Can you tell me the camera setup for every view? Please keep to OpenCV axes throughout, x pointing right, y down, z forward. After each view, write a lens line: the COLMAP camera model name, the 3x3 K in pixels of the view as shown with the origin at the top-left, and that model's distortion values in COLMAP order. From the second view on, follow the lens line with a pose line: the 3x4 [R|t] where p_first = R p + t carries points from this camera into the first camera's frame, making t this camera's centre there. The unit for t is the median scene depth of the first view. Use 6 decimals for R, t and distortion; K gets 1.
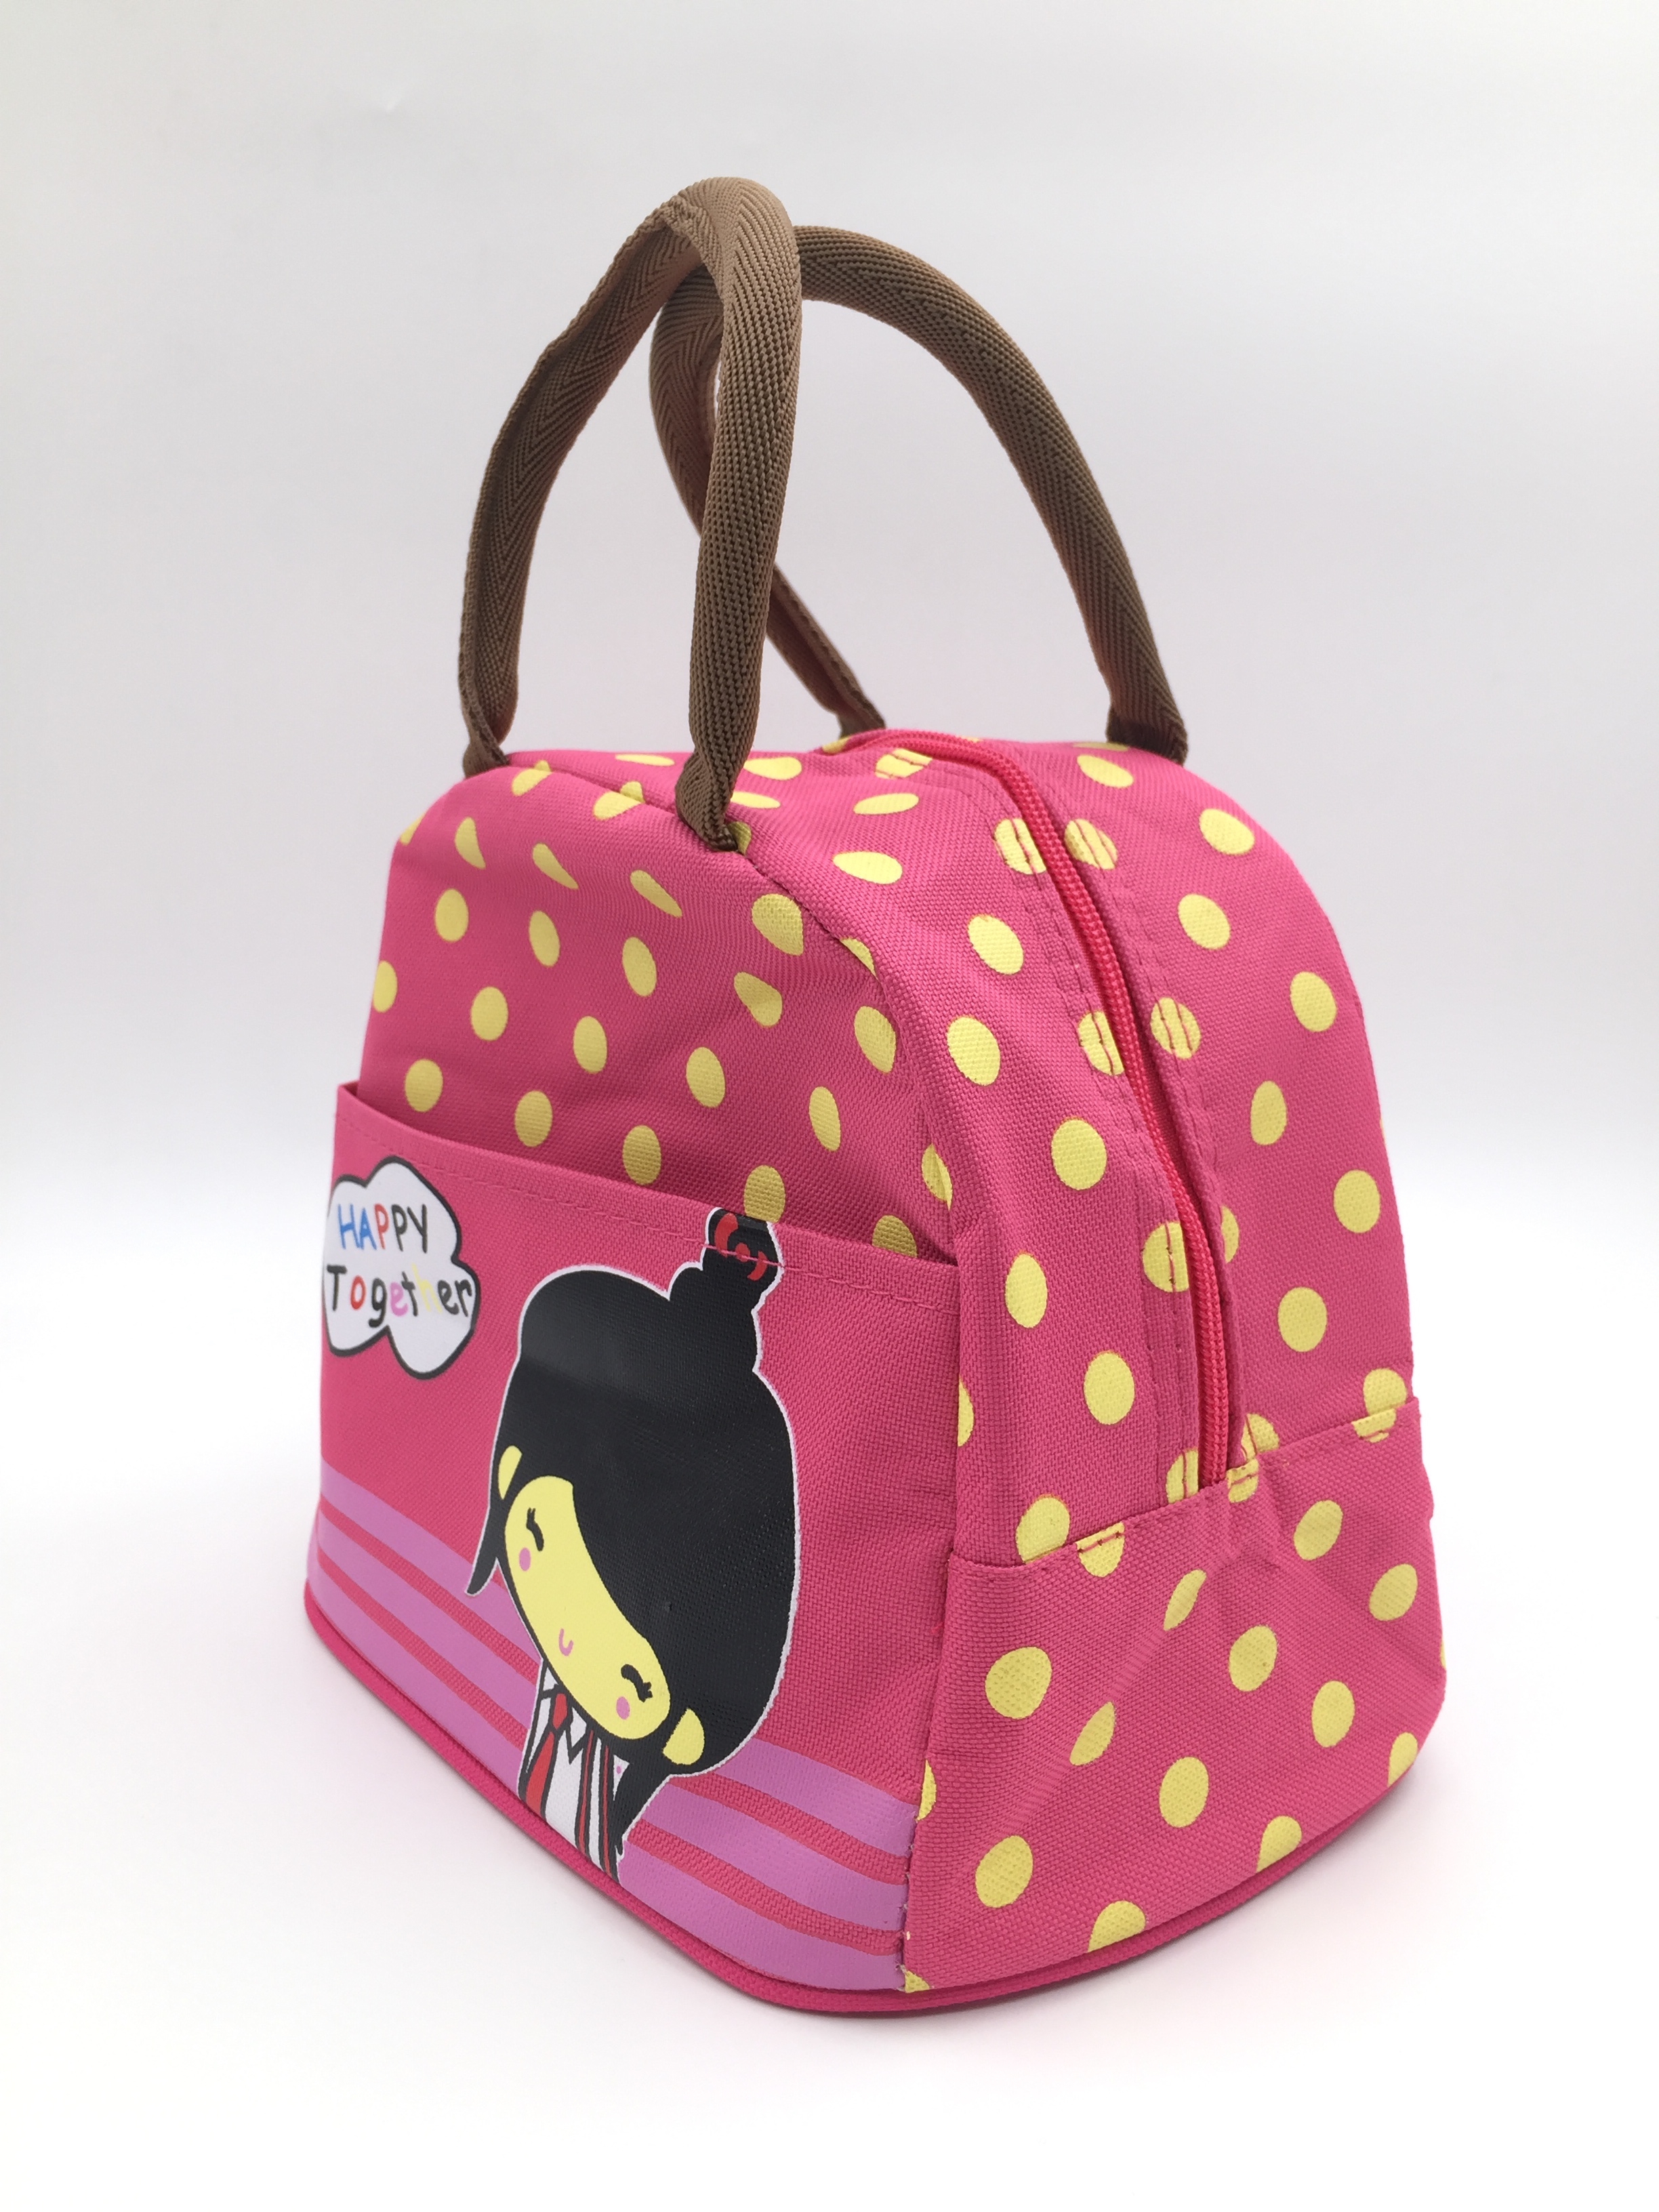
lens RADIAL K [[1900.8, 0, 829.5], [0, 1900.8, 1106.0], [0, 0, 1]] dist [0.007069, 0.003213]
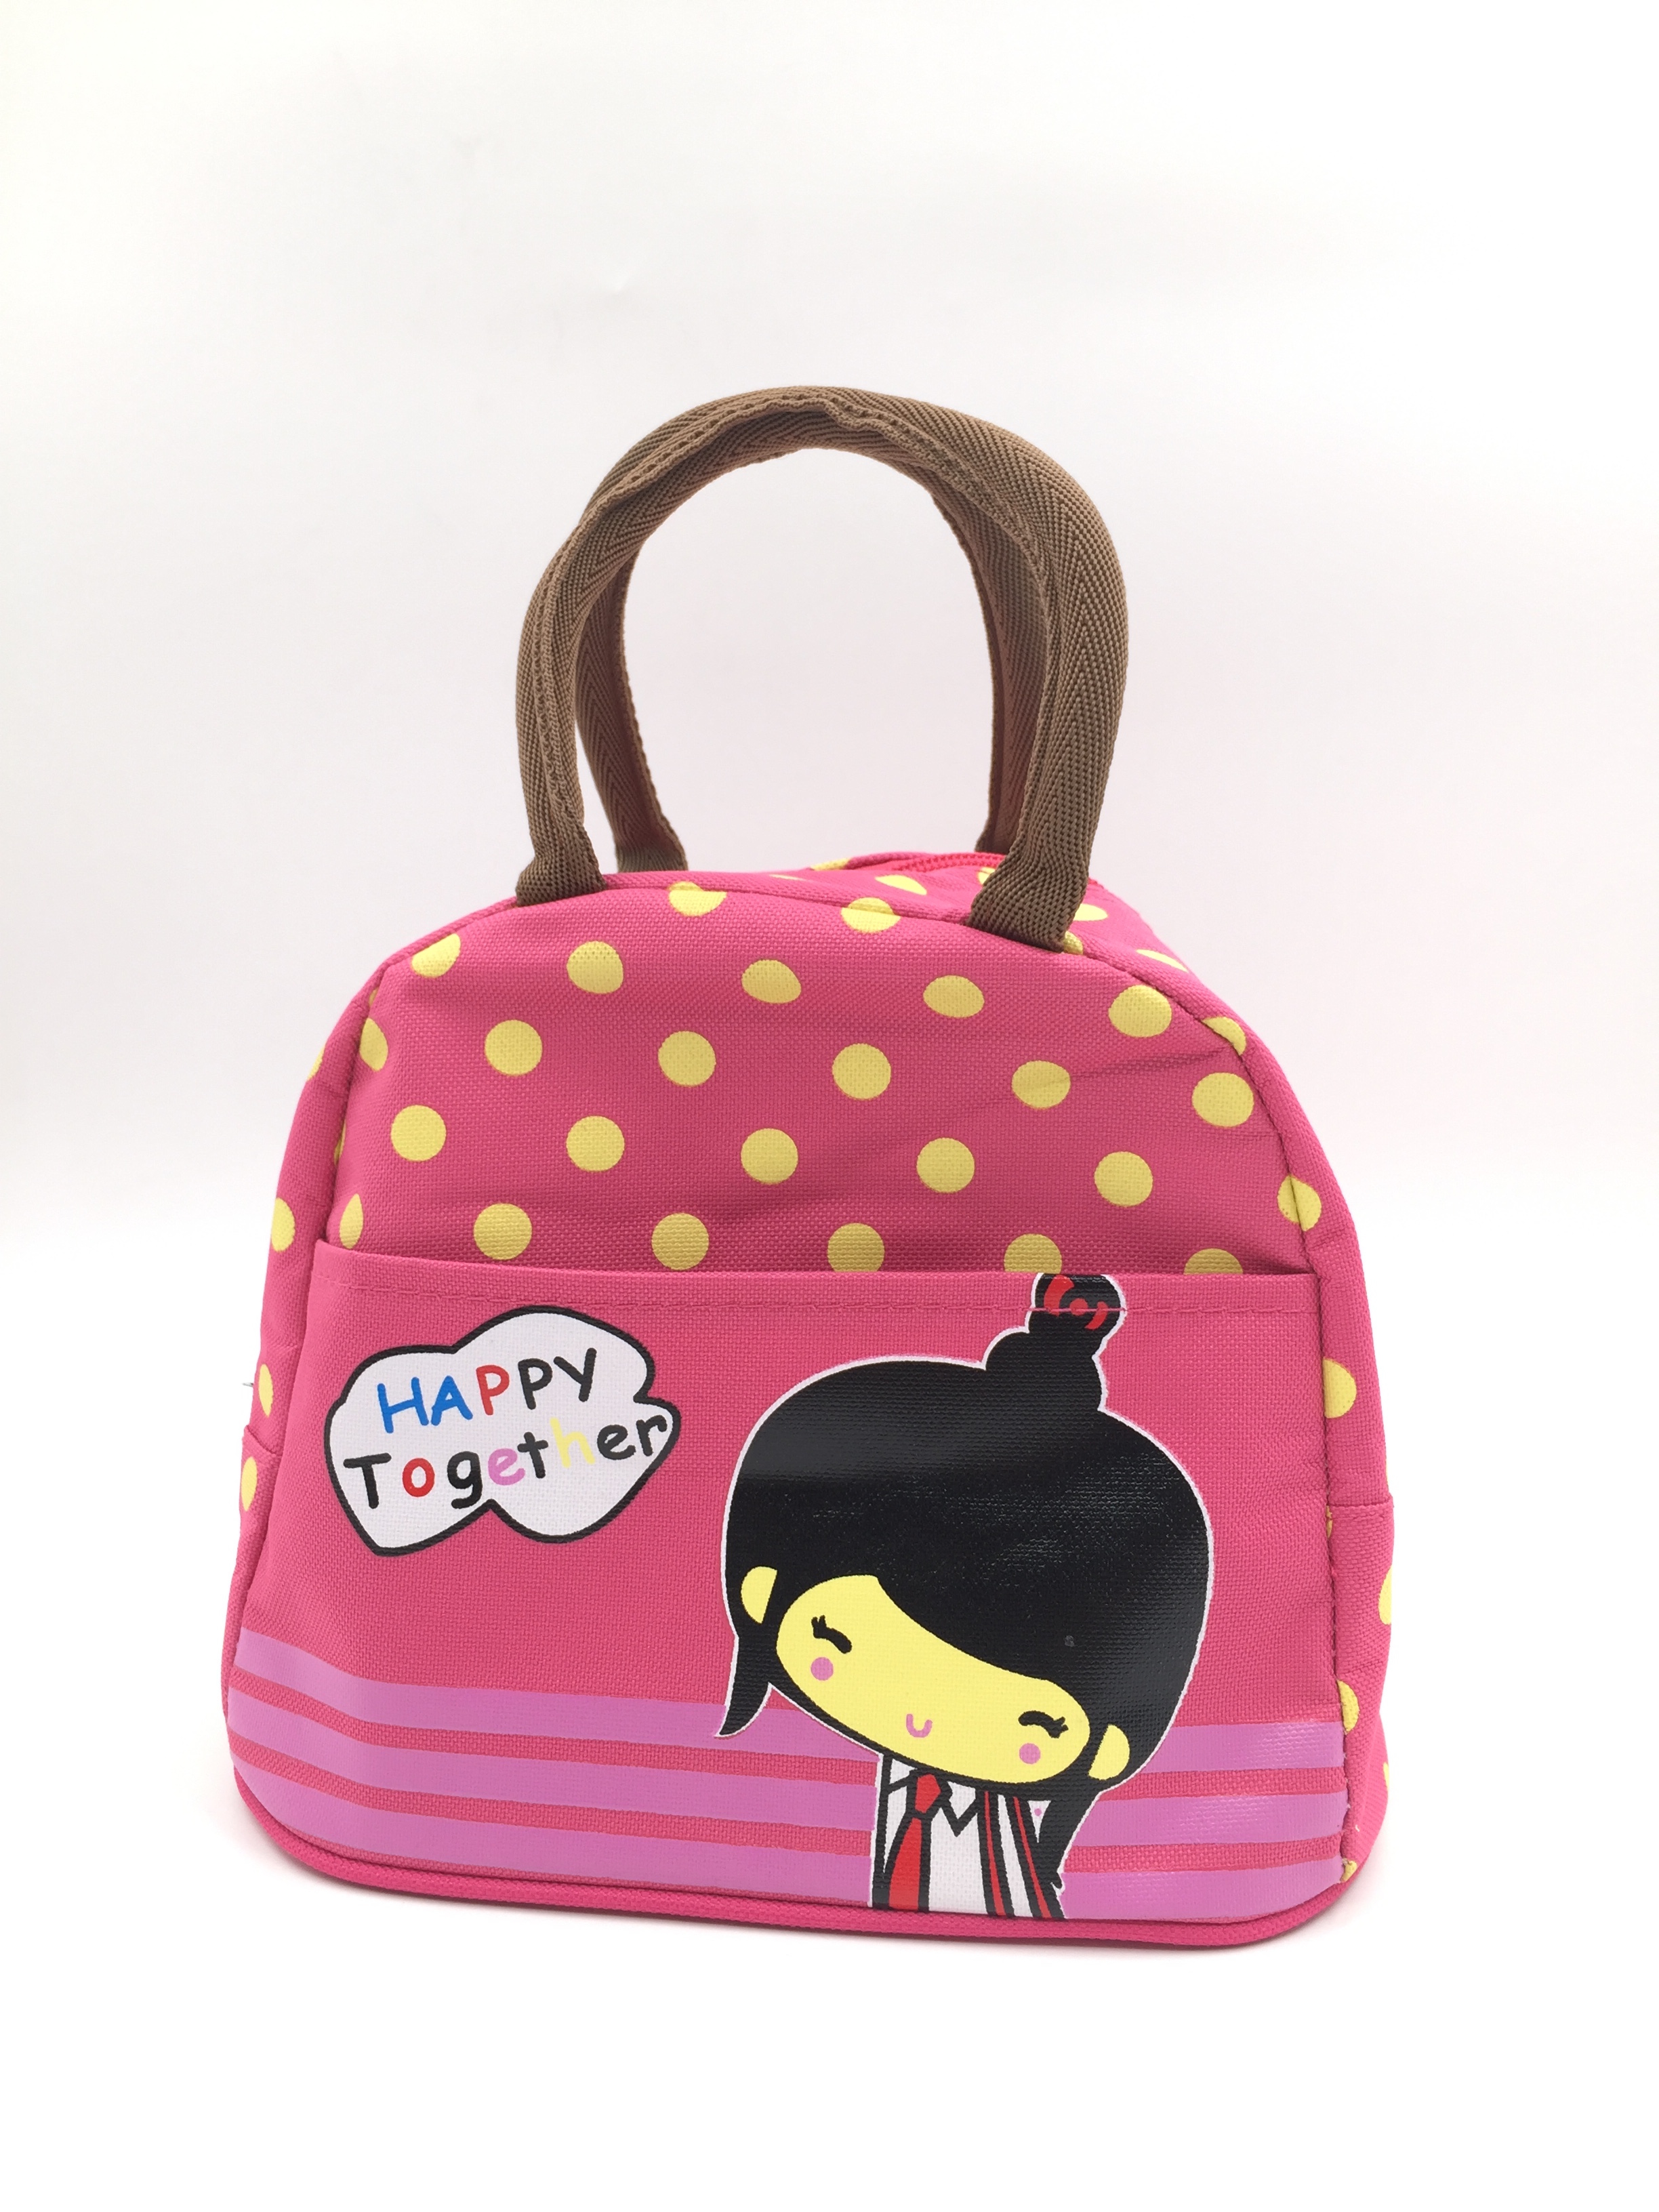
lens RADIAL K [[1896.0, 0, 829.5], [0, 1896.0, 1106.0], [0, 0, 1]] dist [0.007983, -0.002665]
pose [[0.743340, -0.090589, 0.662751, -0.830502], [0.139787, 0.989949, -0.021472, -0.034696], [-0.654144, 0.108605, 0.748532, 0.227631]]
